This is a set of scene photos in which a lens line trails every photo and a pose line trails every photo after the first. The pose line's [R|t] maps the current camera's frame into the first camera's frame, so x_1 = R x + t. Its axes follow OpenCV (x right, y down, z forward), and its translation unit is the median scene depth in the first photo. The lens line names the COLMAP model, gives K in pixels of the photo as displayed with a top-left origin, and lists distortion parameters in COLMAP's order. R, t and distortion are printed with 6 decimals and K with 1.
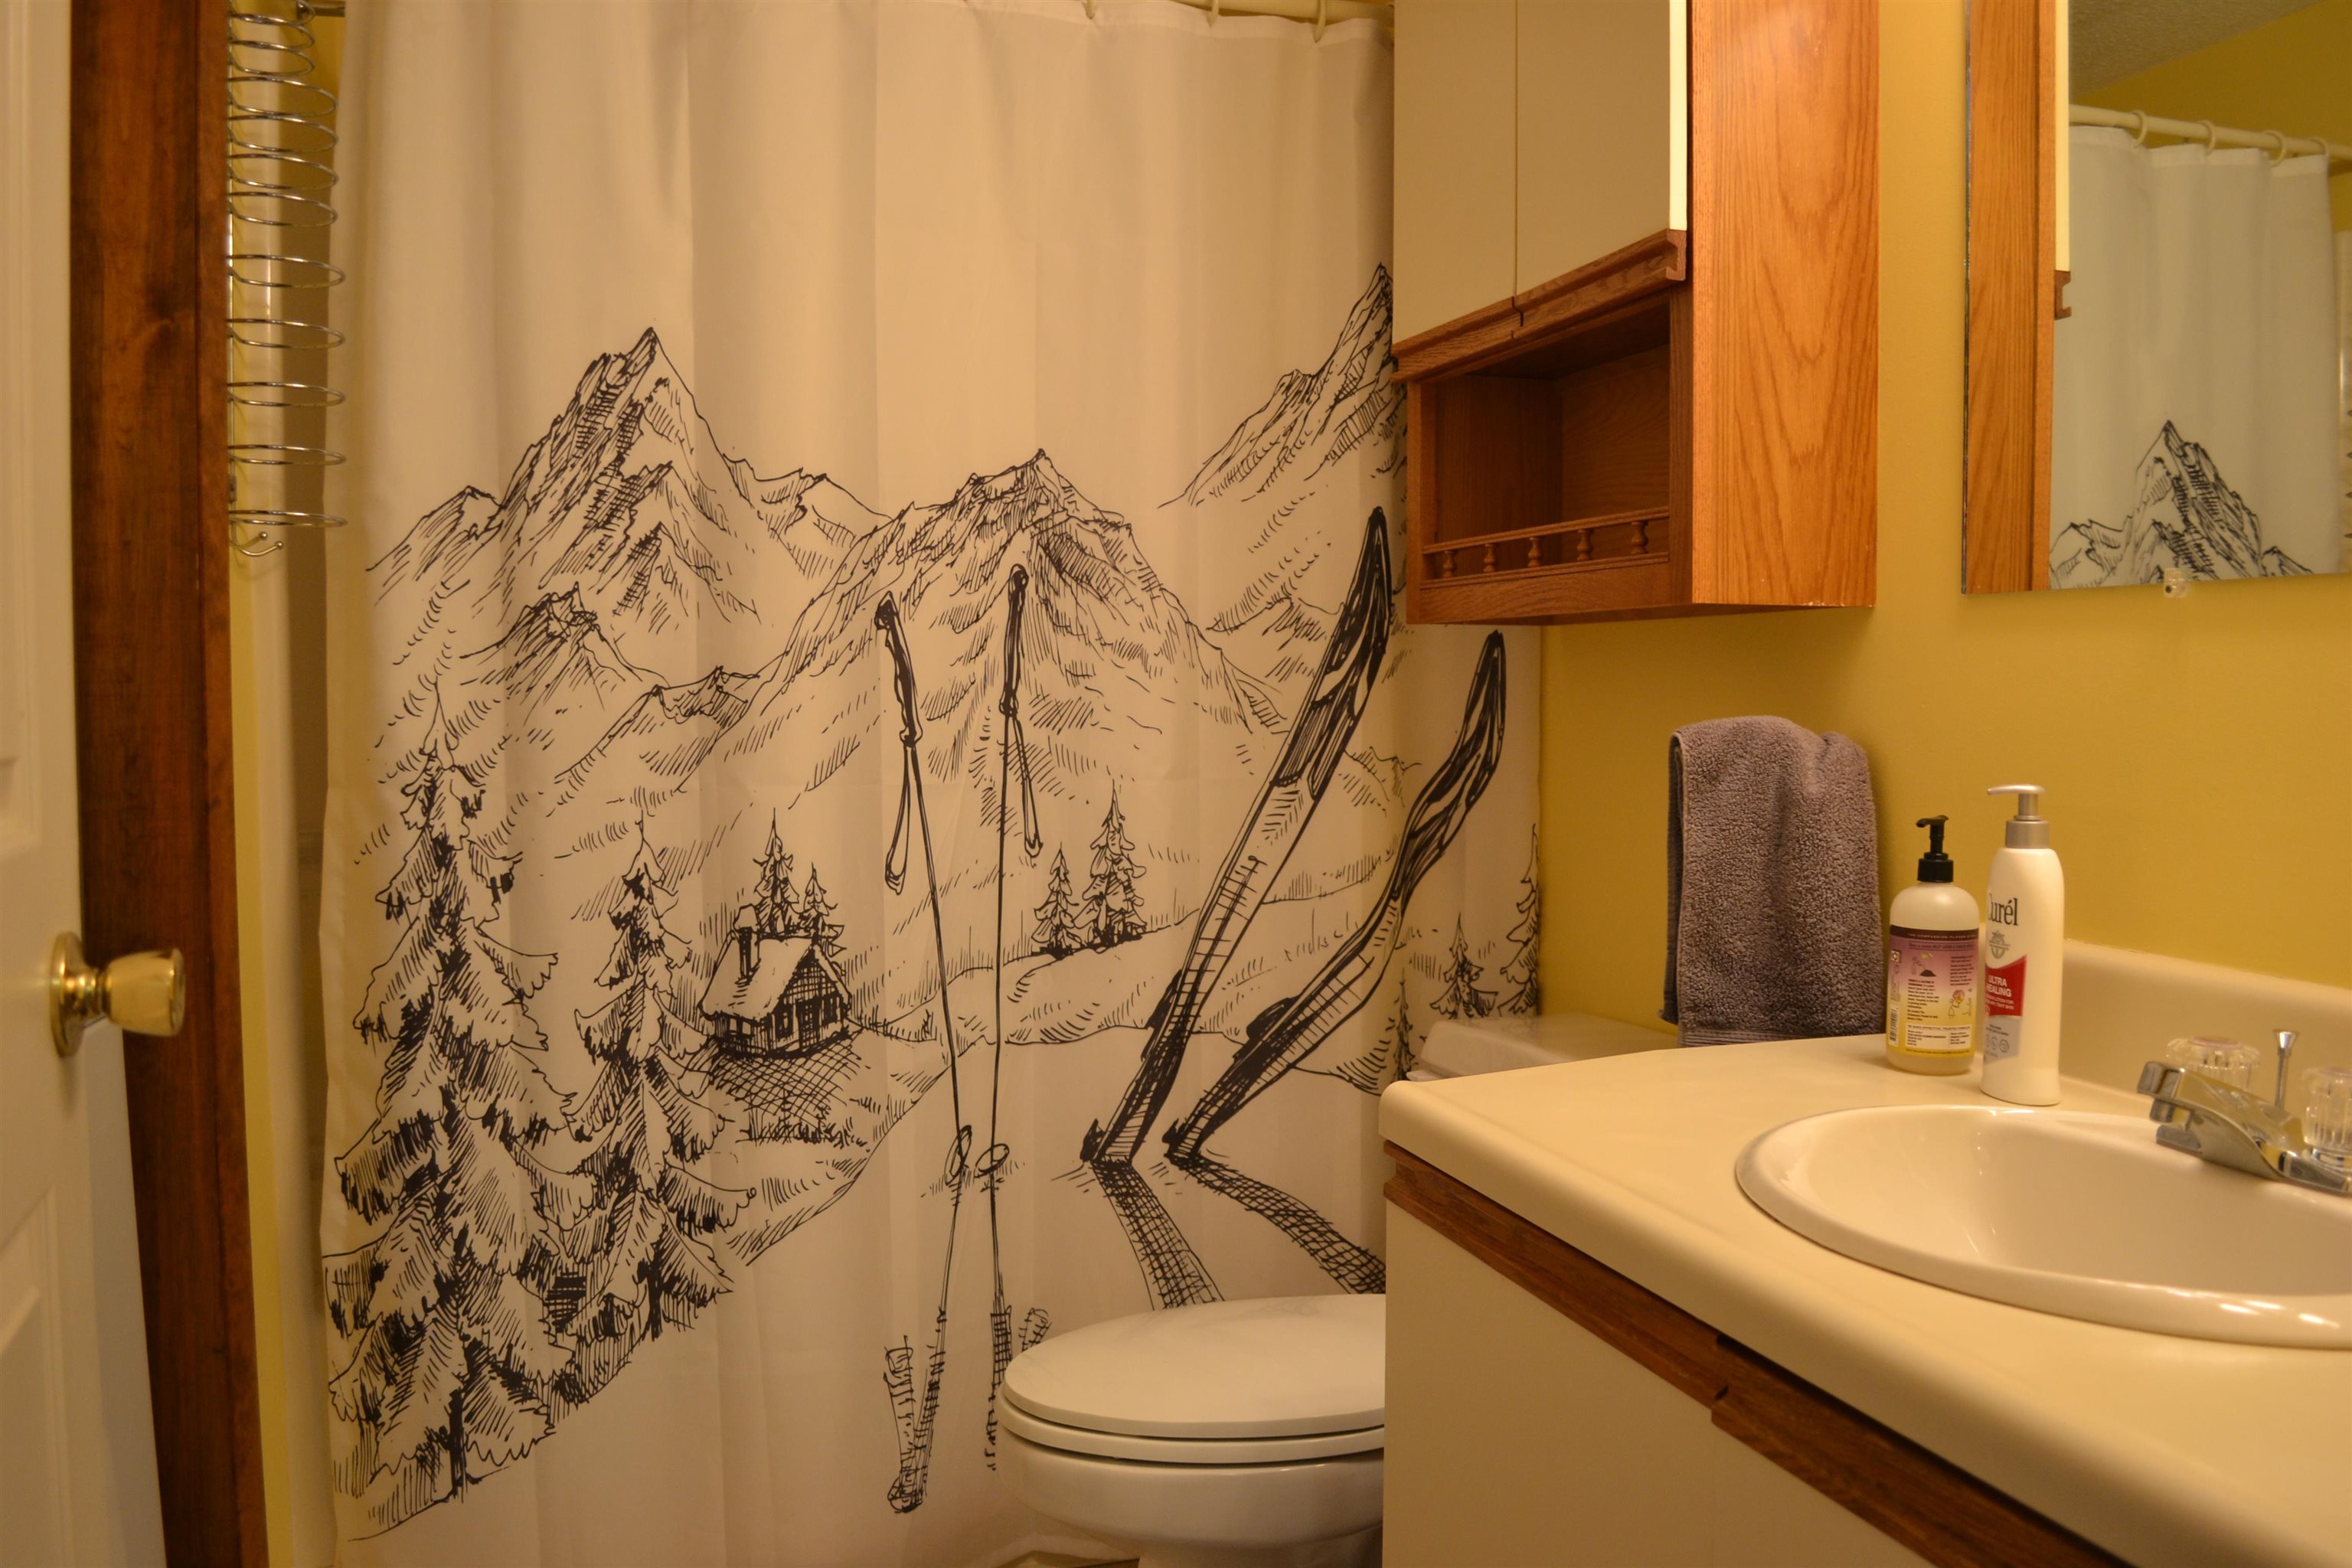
lens RADIAL K [[1932.5, 0, 1168.5], [0, 1932.5, 784.8], [0, 0, 1]] dist [-0.071754, 0.000288]
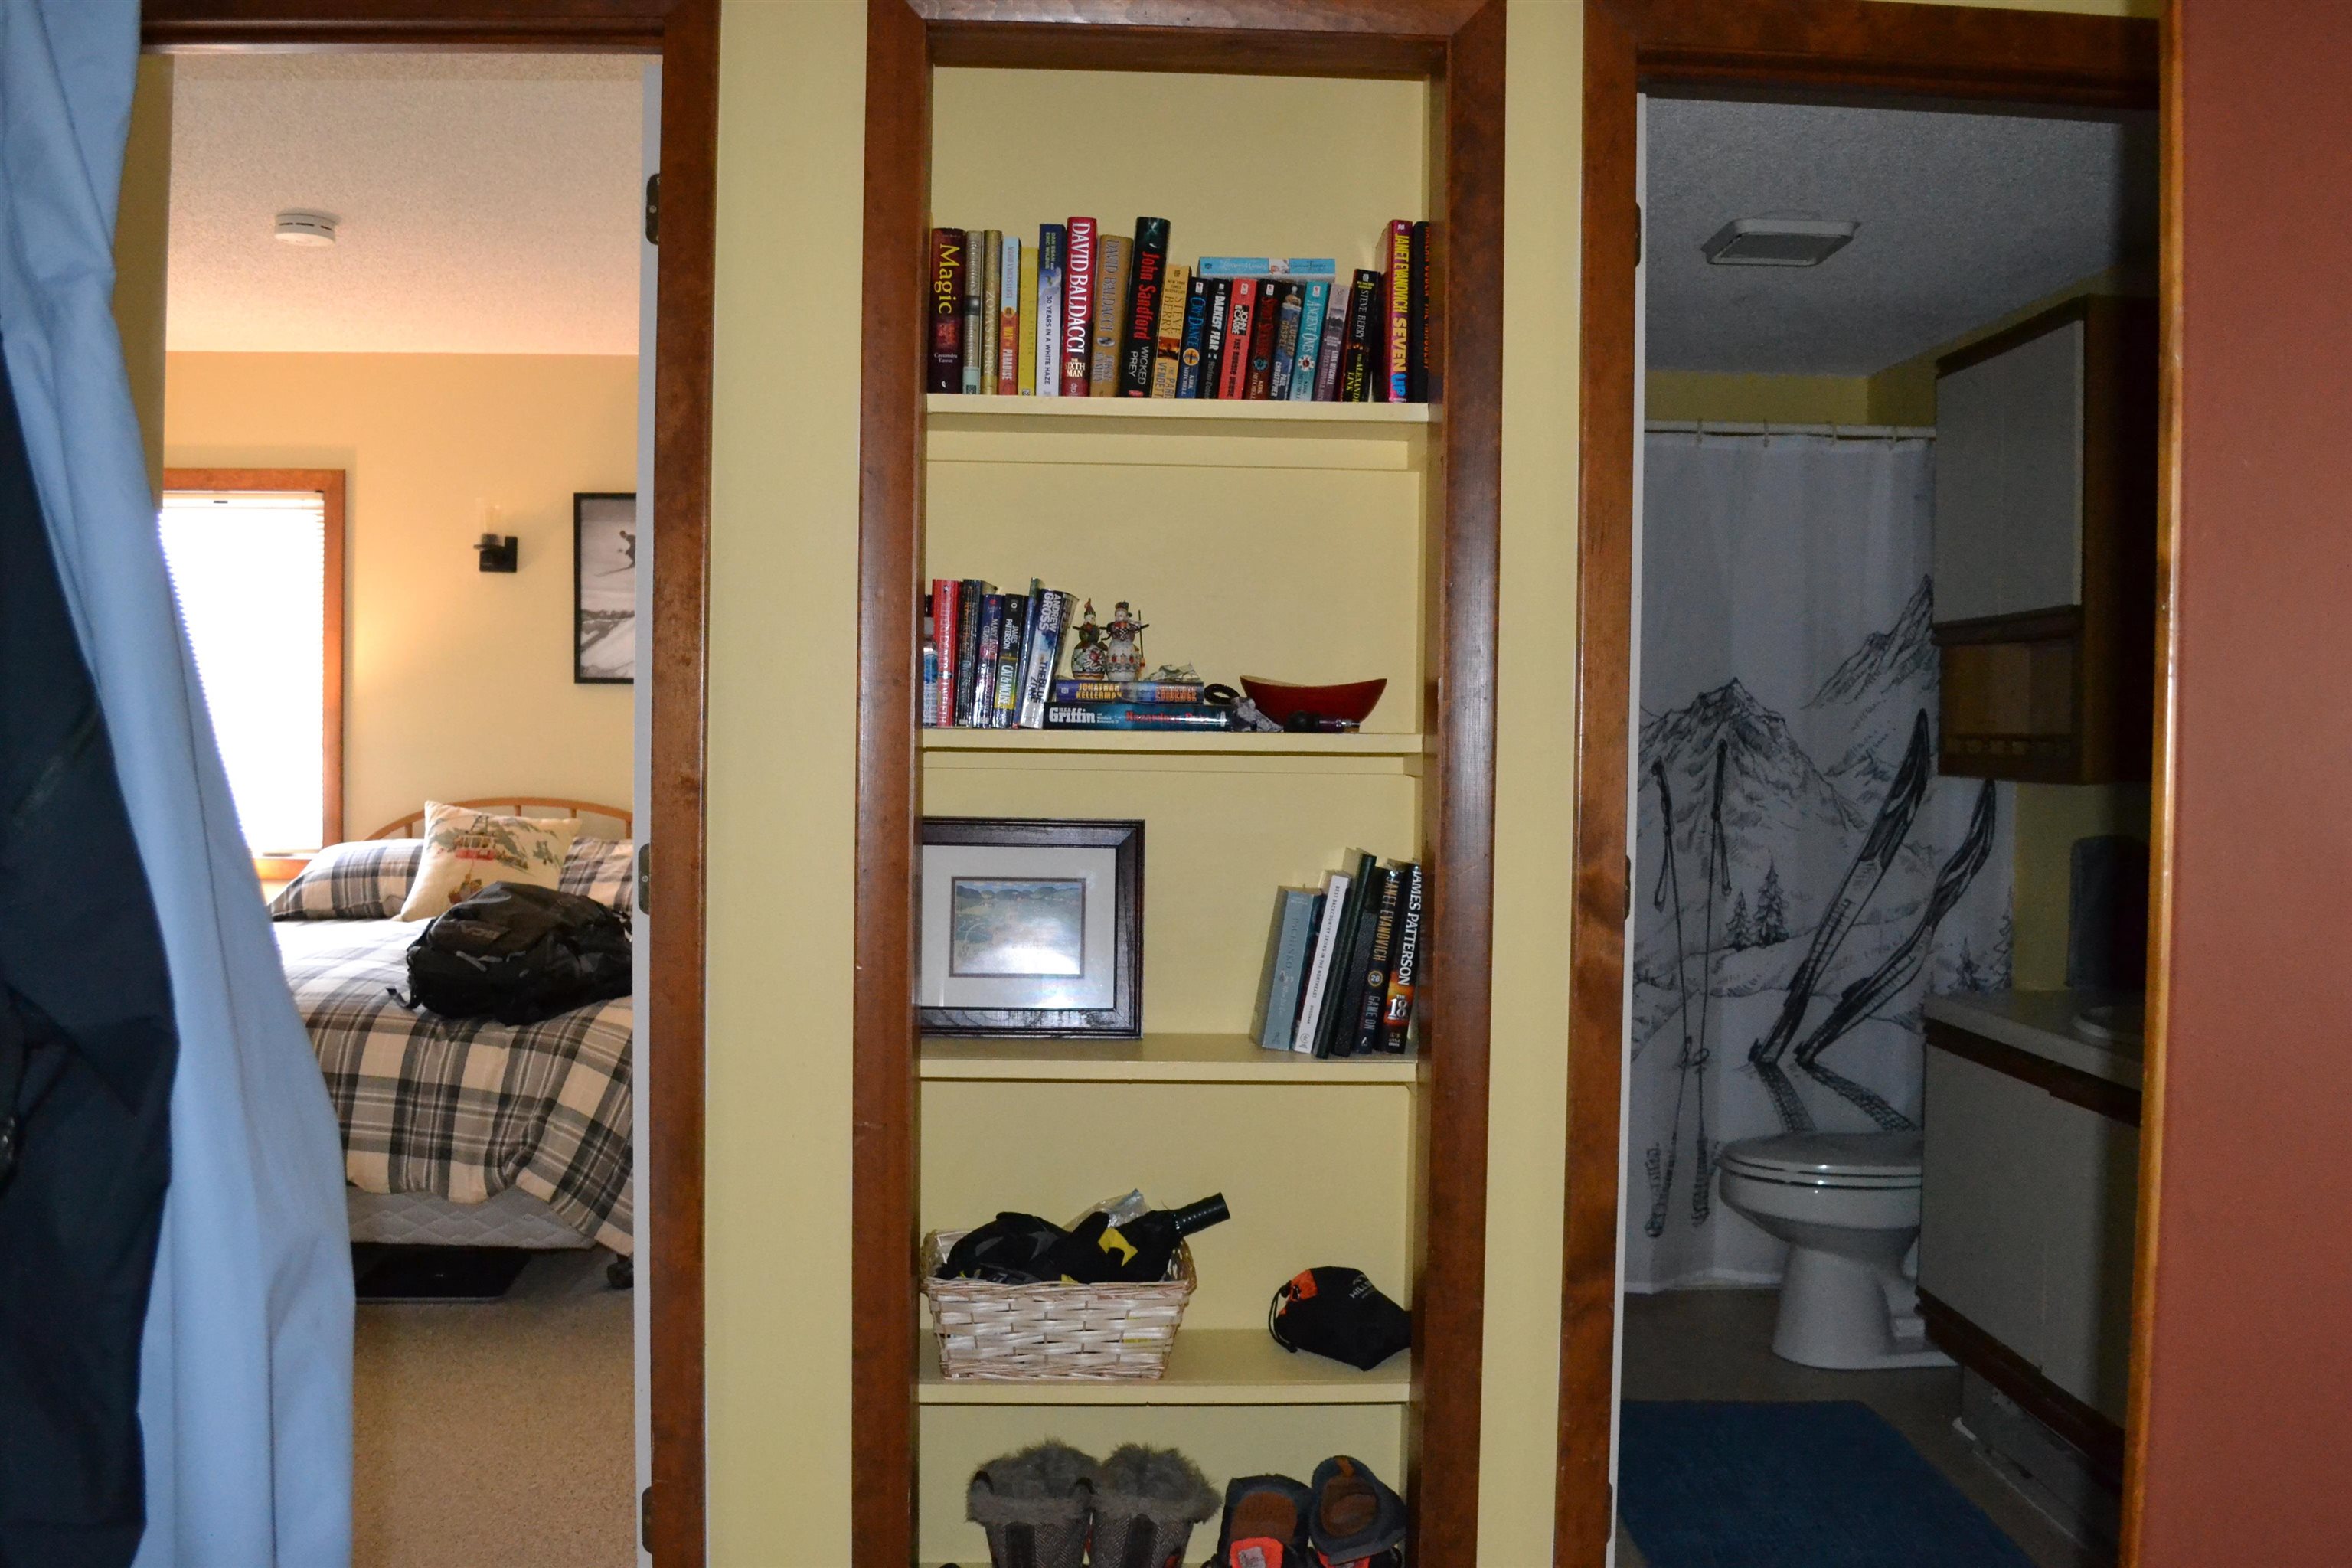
lens RADIAL K [[1932.5, 0, 1185.6], [0, 1932.5, 781.9], [0, 0, 1]] dist [-0.071754, 0.000288]
pose [[0.968983, 0.018341, -0.246448, -0.120582], [-0.025151, 0.999383, -0.024512, -0.013589], [0.245846, 0.029950, 0.968846, -0.925793]]
